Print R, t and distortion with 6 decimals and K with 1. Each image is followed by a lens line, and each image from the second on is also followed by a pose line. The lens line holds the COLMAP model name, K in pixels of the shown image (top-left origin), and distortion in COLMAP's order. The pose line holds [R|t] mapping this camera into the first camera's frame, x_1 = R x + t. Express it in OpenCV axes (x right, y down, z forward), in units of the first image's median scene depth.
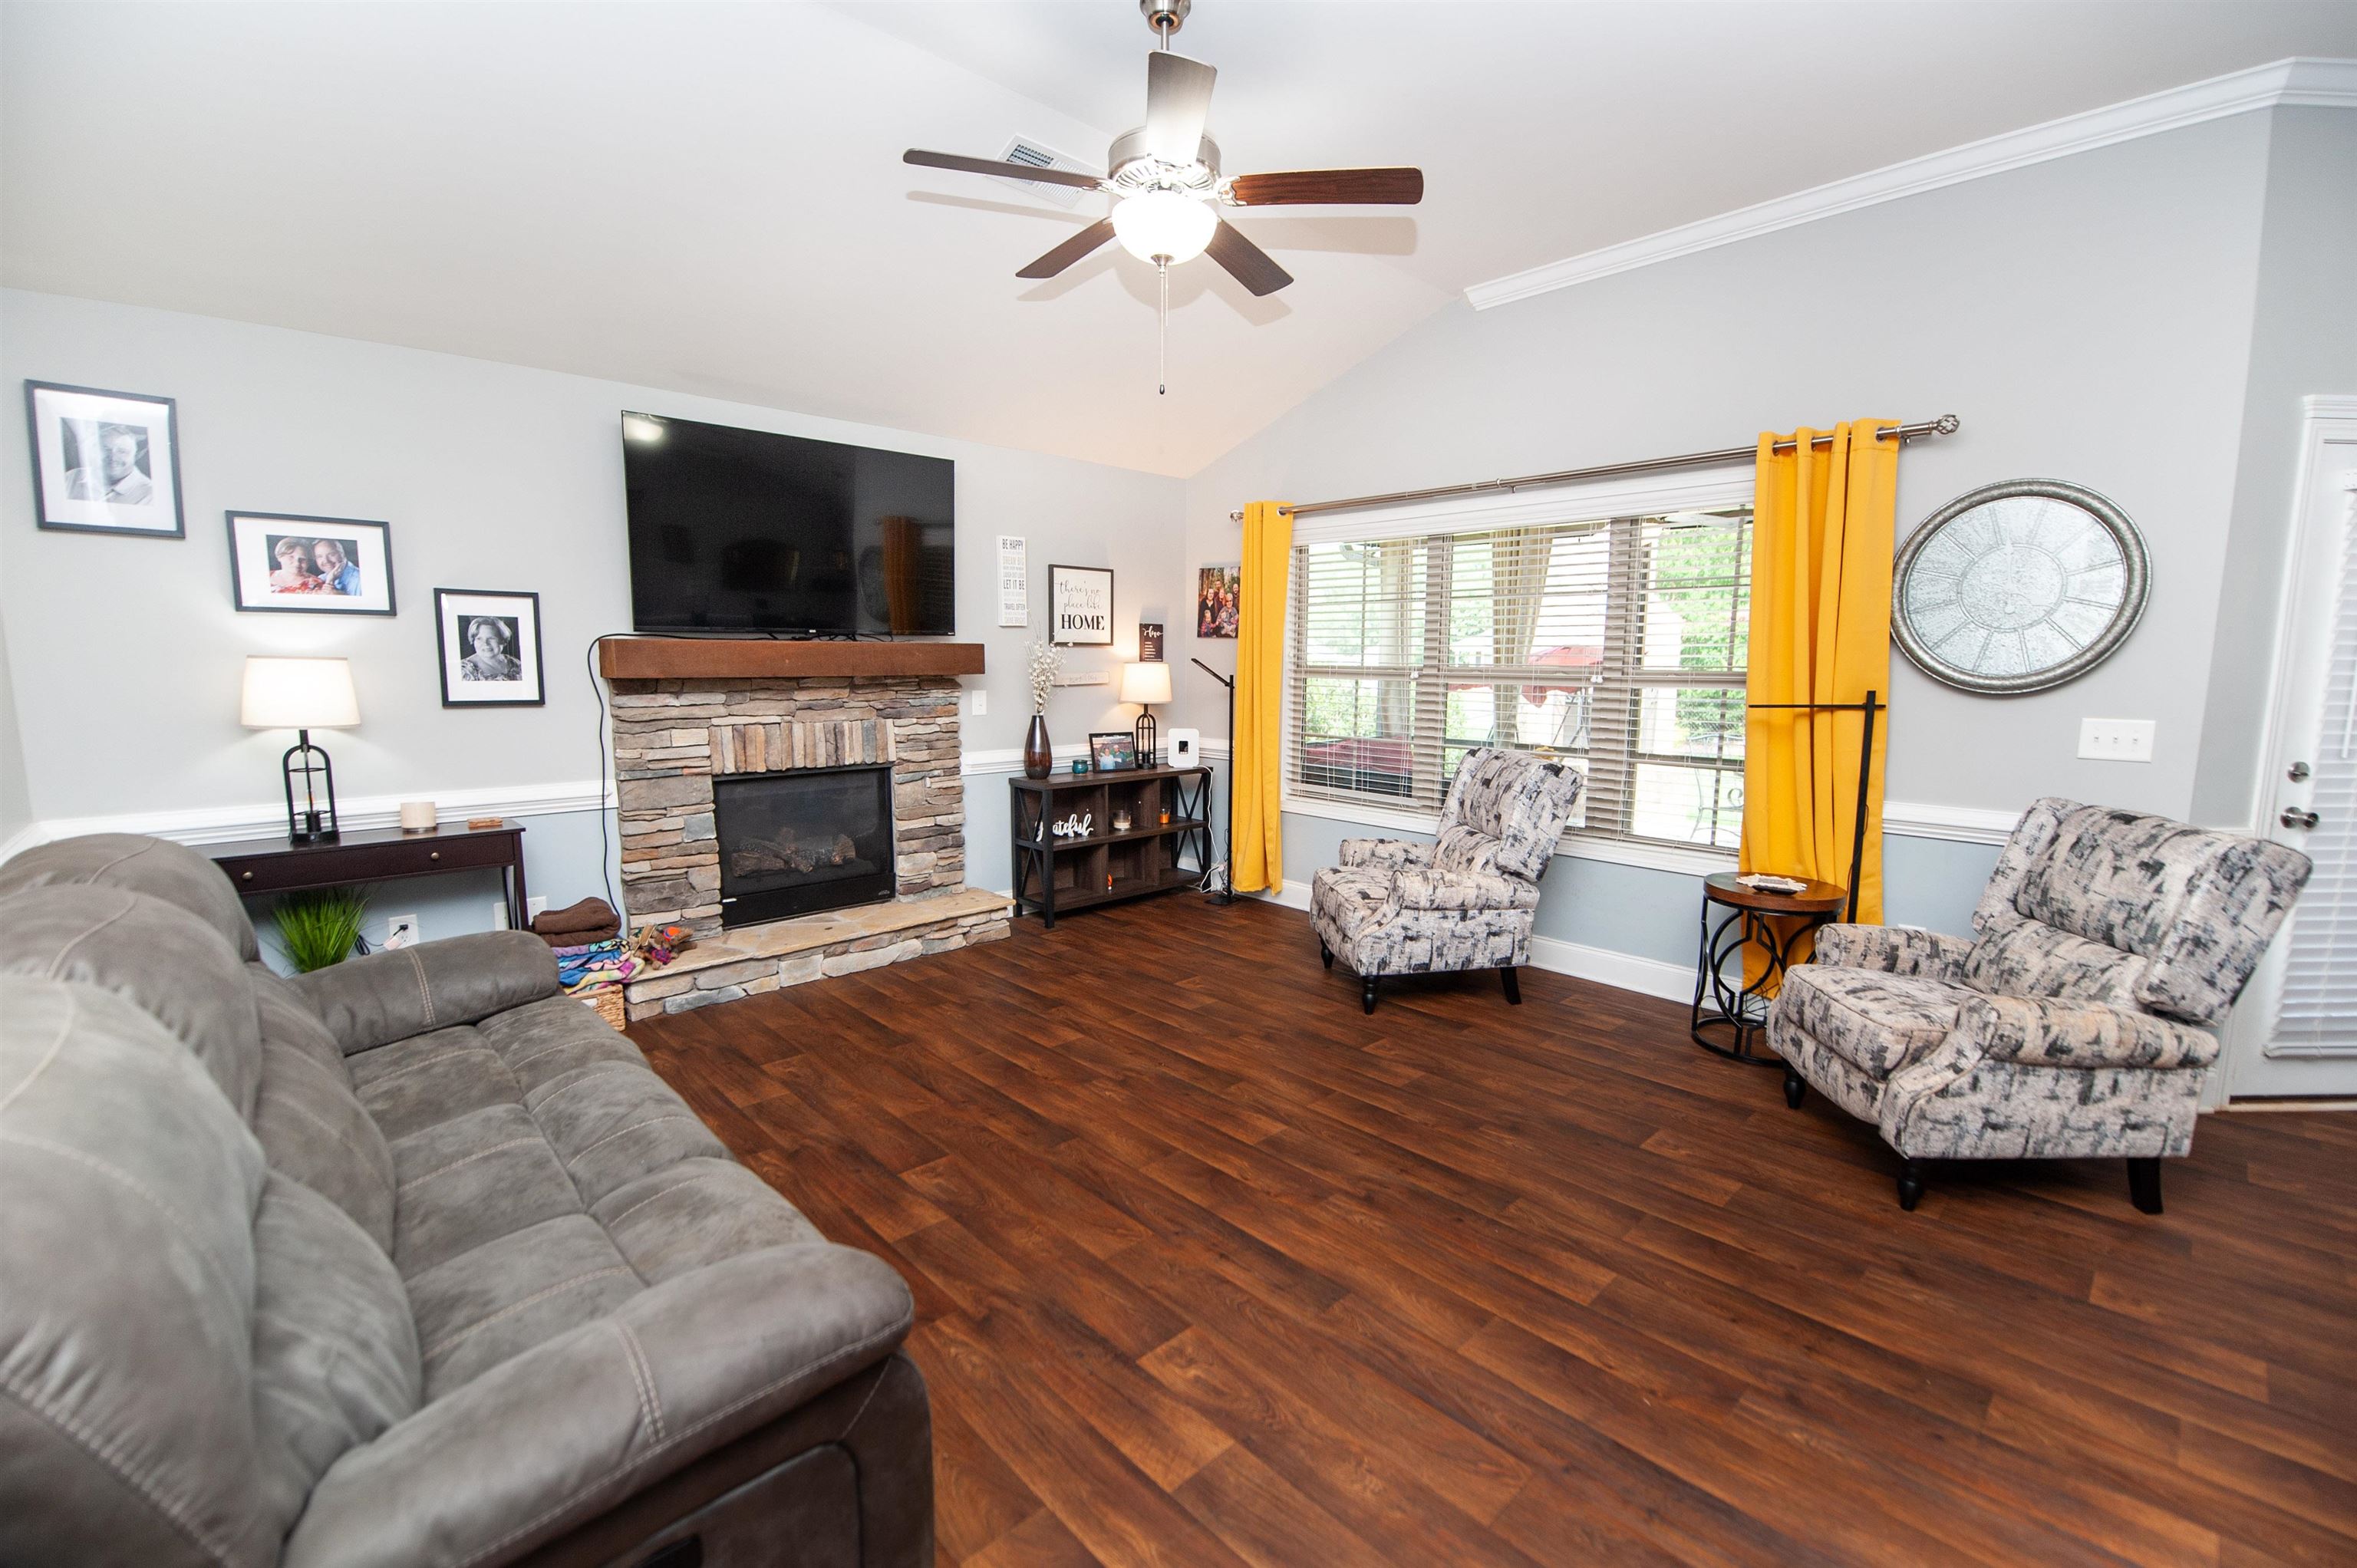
lens RADIAL K [[974.8, 0, 1199.1], [0, 974.8, 792.5], [0, 0, 1]] dist [-0.020445, -0.001503]
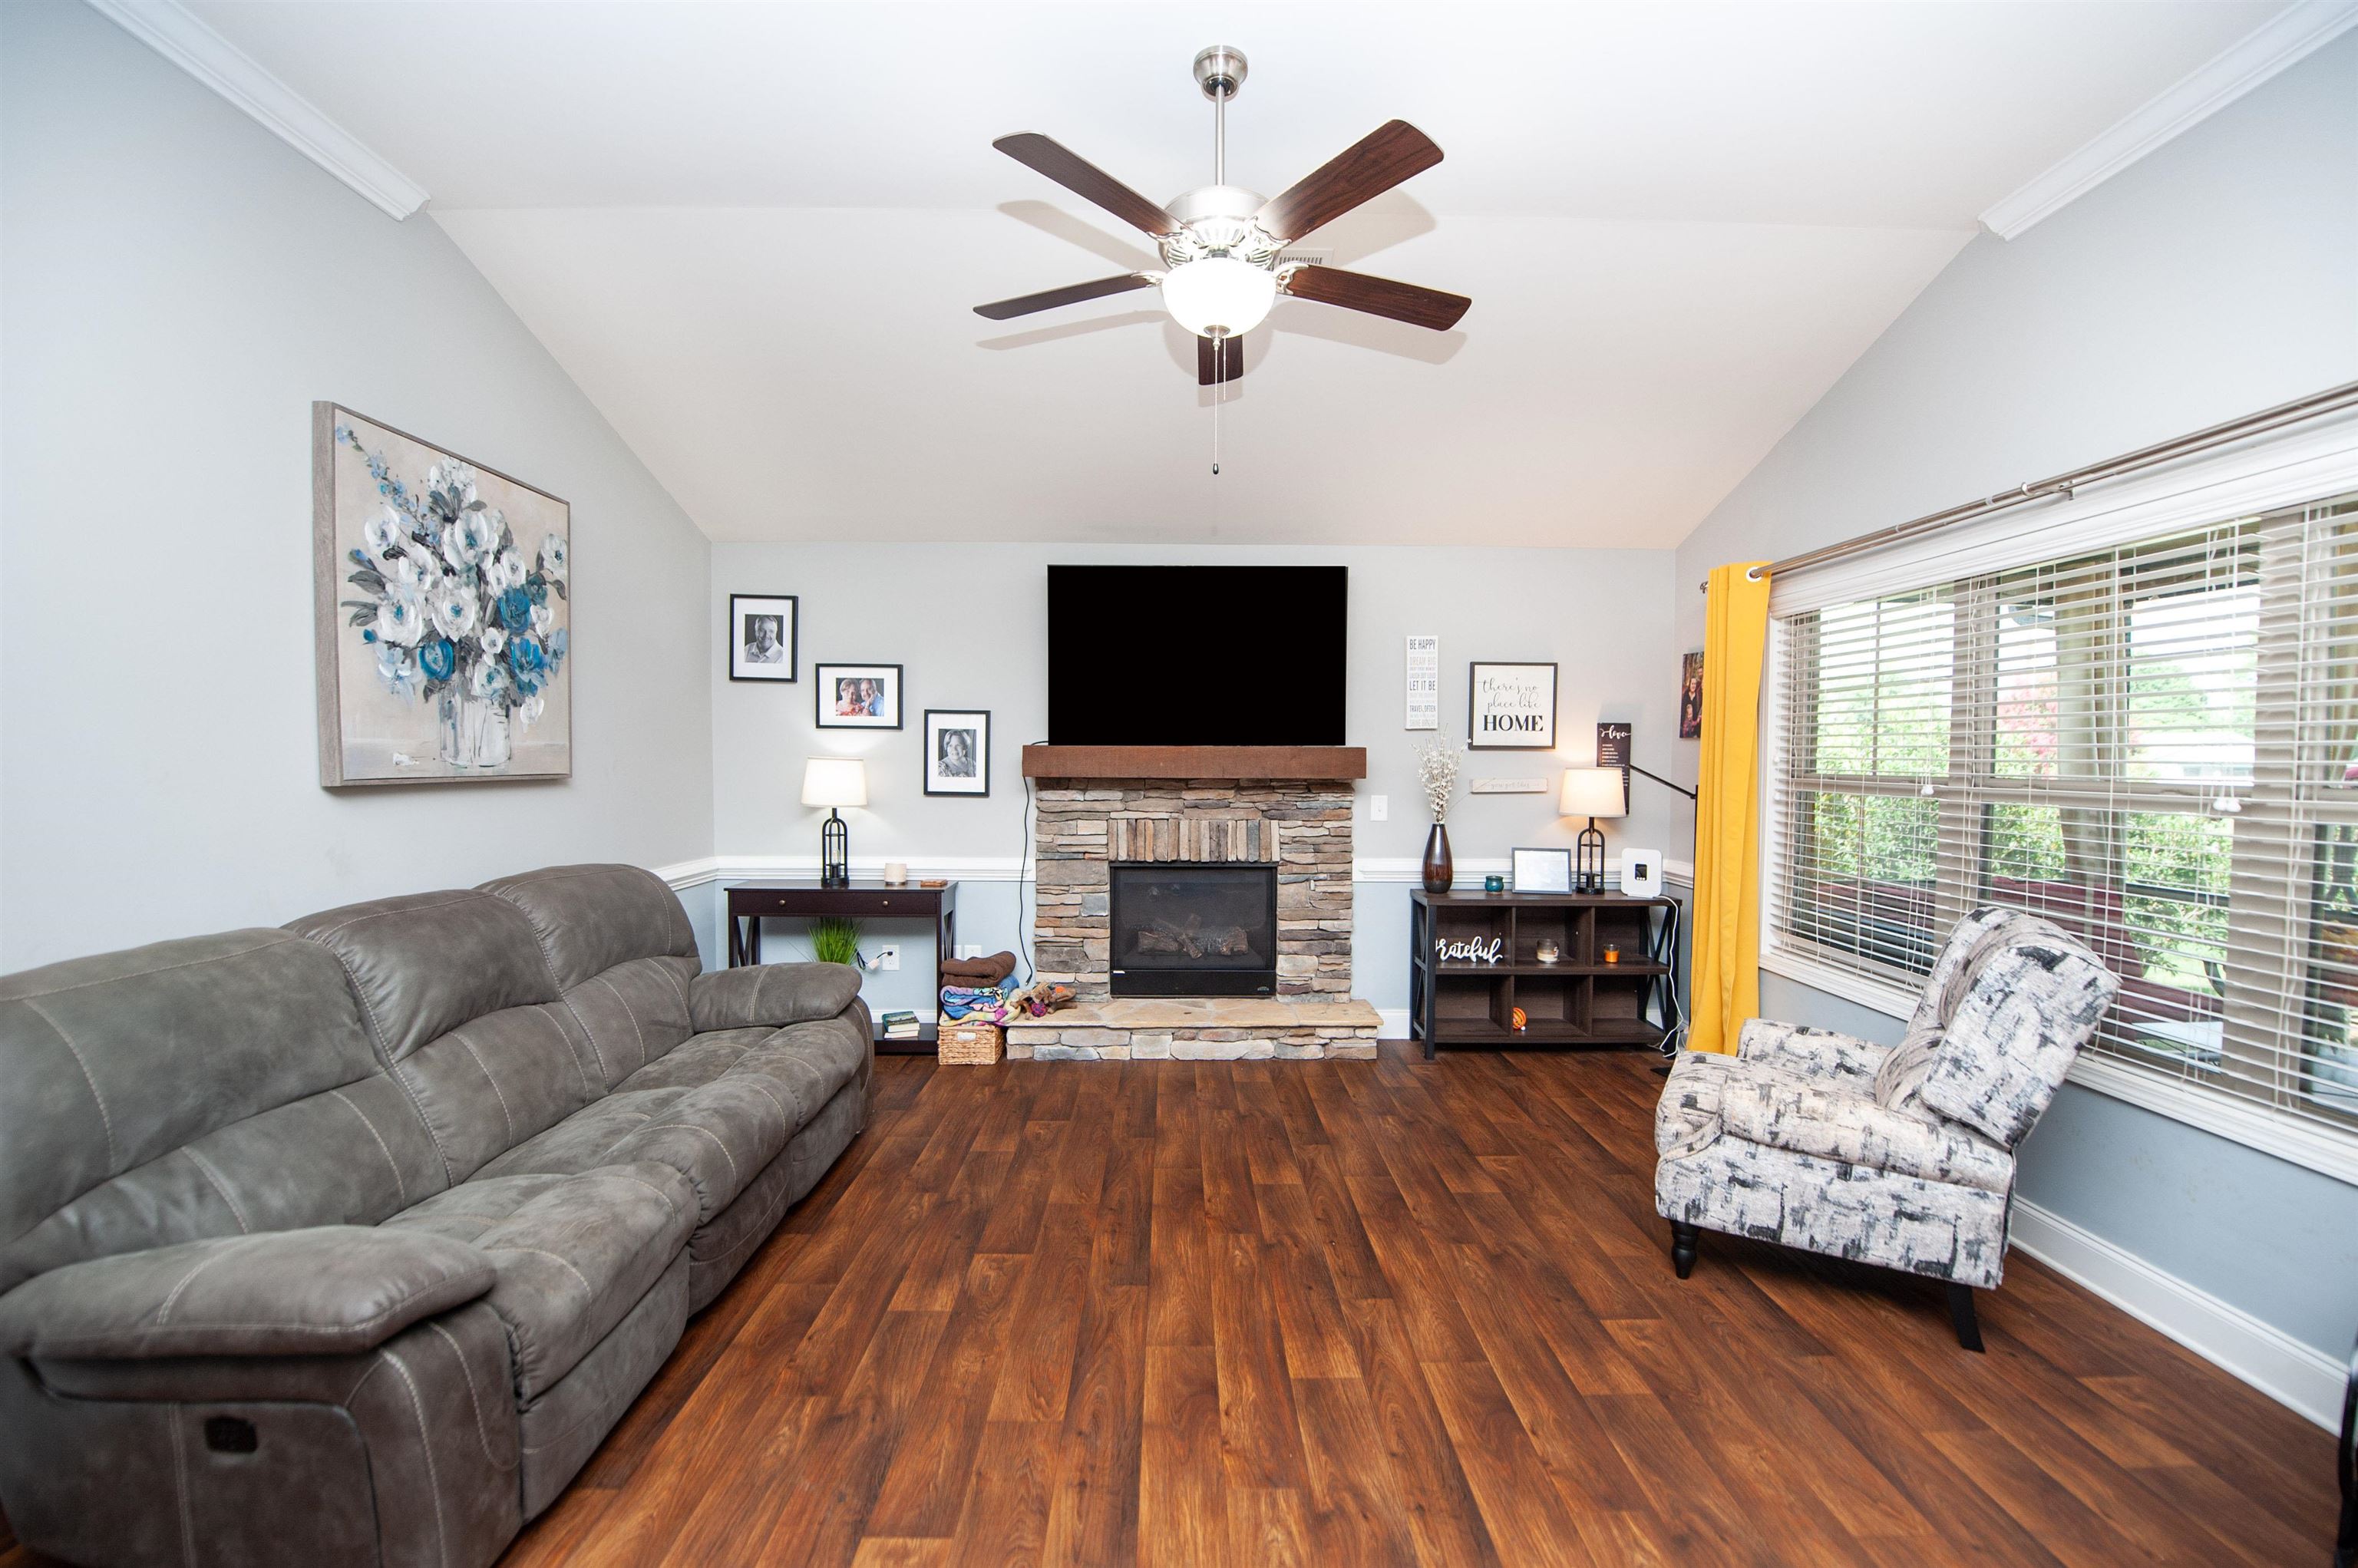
lens RADIAL K [[948.6, 0, 1198.3], [0, 948.6, 794.1], [0, 0, 1]] dist [-0.016449, -0.002314]
pose [[0.734617, 0.026031, -0.677982, 0.365486], [-0.095525, 0.993278, -0.065367, -0.035554], [0.671724, 0.112784, 0.732166, 0.246327]]
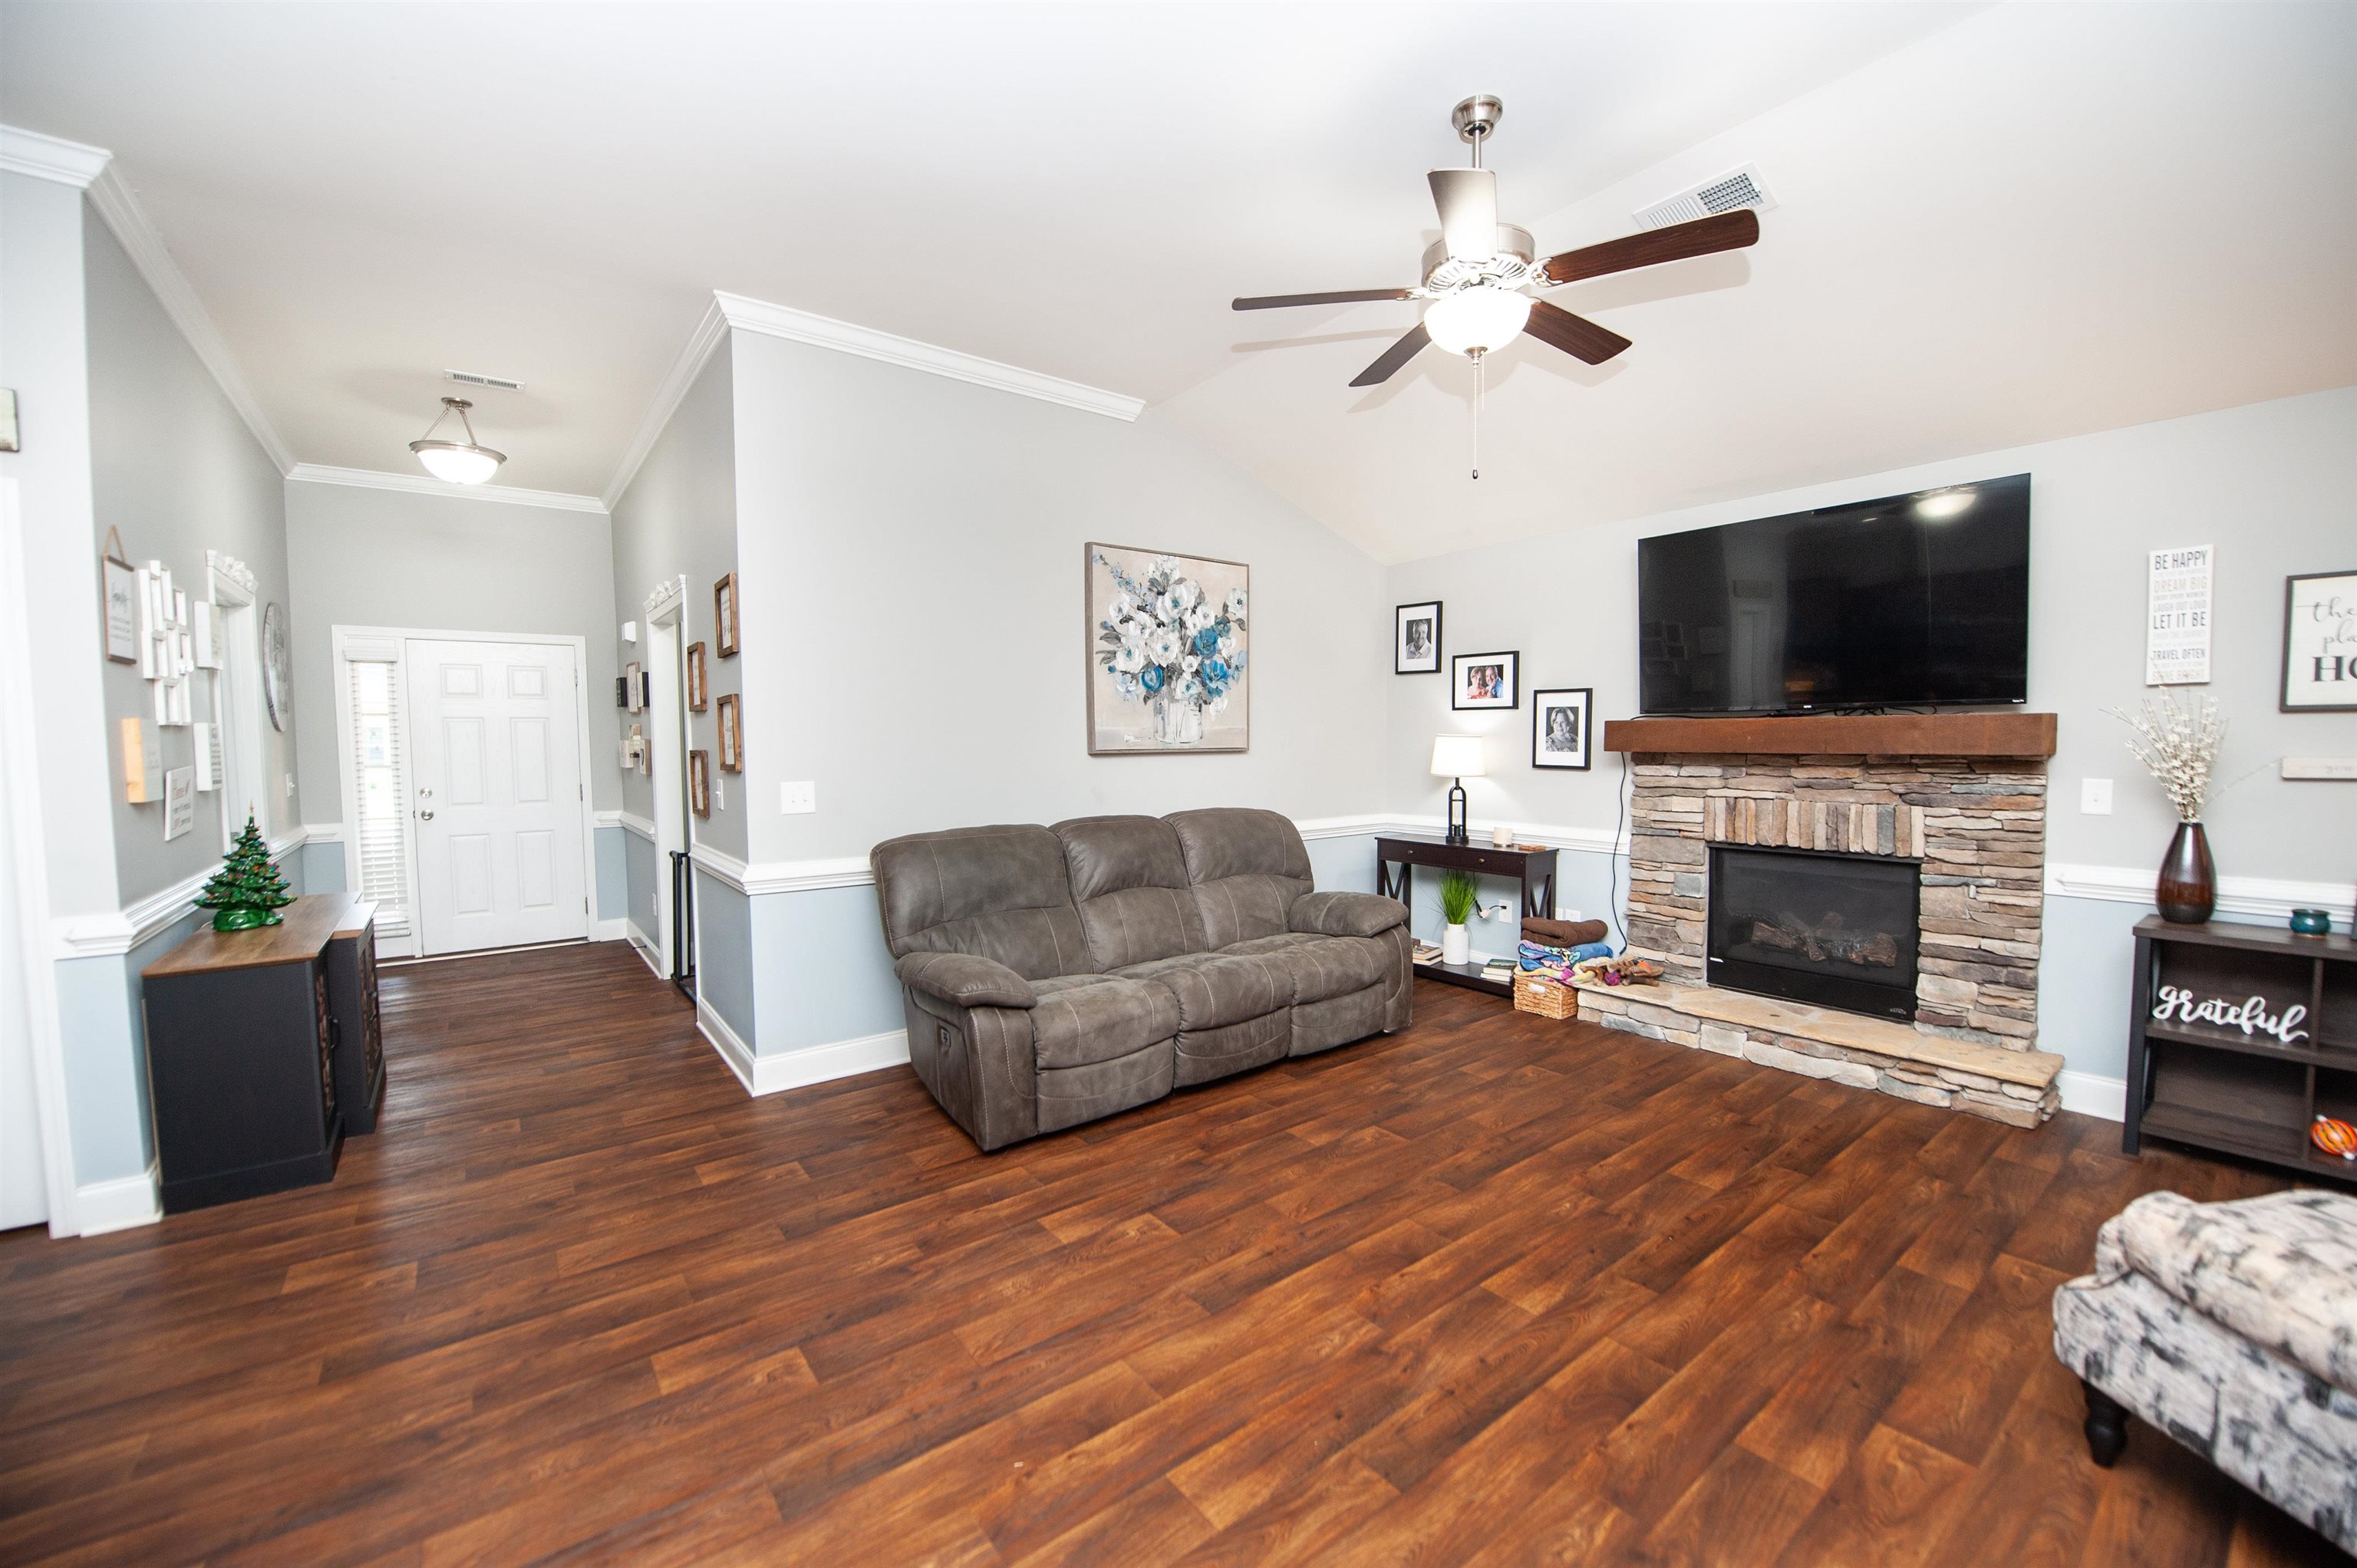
lens RADIAL K [[948.2, 0, 1198.3], [0, 948.2, 794.1], [0, 0, 1]] dist [-0.016449, -0.002314]
pose [[-0.102143, 0.056132, -0.993185, 0.654901], [-0.128864, 0.989248, 0.069162, -0.074566], [0.986388, 0.135050, -0.093811, 0.558613]]
